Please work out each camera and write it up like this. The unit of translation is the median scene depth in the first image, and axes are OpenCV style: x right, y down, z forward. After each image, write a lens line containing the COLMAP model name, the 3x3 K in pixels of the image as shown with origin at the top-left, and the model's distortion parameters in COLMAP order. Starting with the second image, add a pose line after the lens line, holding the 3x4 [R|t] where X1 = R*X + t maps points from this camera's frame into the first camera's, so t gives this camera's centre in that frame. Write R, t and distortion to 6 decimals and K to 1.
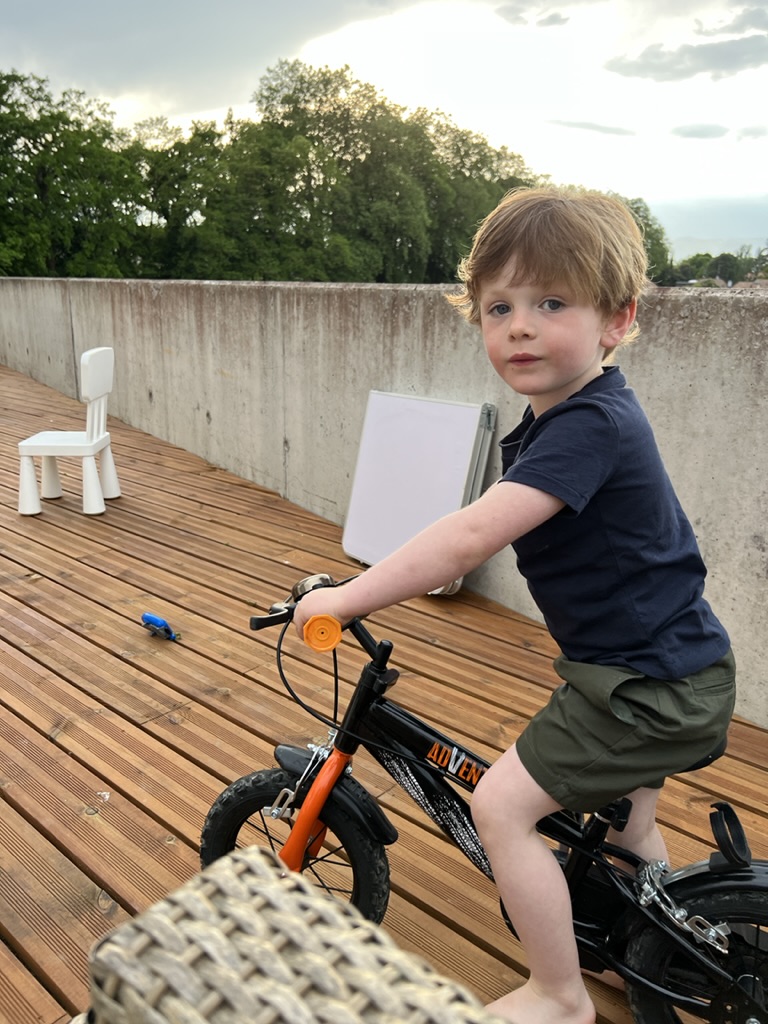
lens RADIAL K [[779.5, 0, 387.0], [0, 779.5, 517.1], [0, 0, 1]] dist [0.031050, -0.013611]
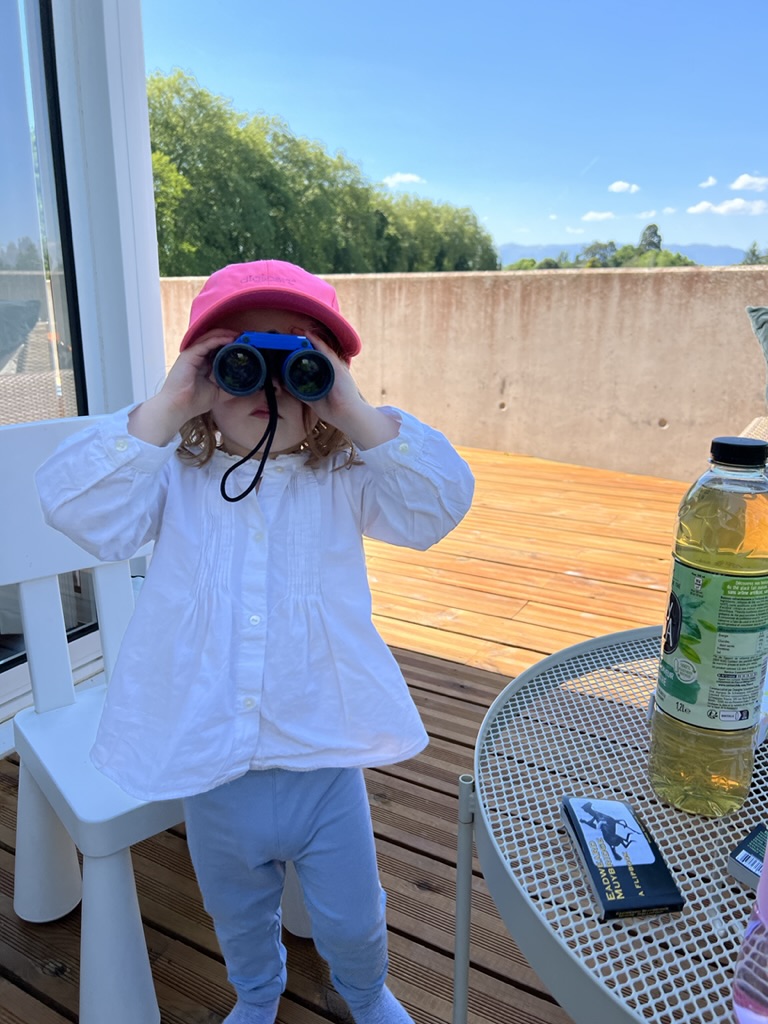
lens RADIAL K [[779.5, 0, 377.1], [0, 779.5, 503.6], [0, 0, 1]] dist [0.031050, -0.013611]
pose [[0.982836, -0.063186, 0.173325, -0.462422], [0.067232, 0.997583, -0.017563, 0.152149], [-0.171797, 0.028915, 0.984708, -0.419932]]
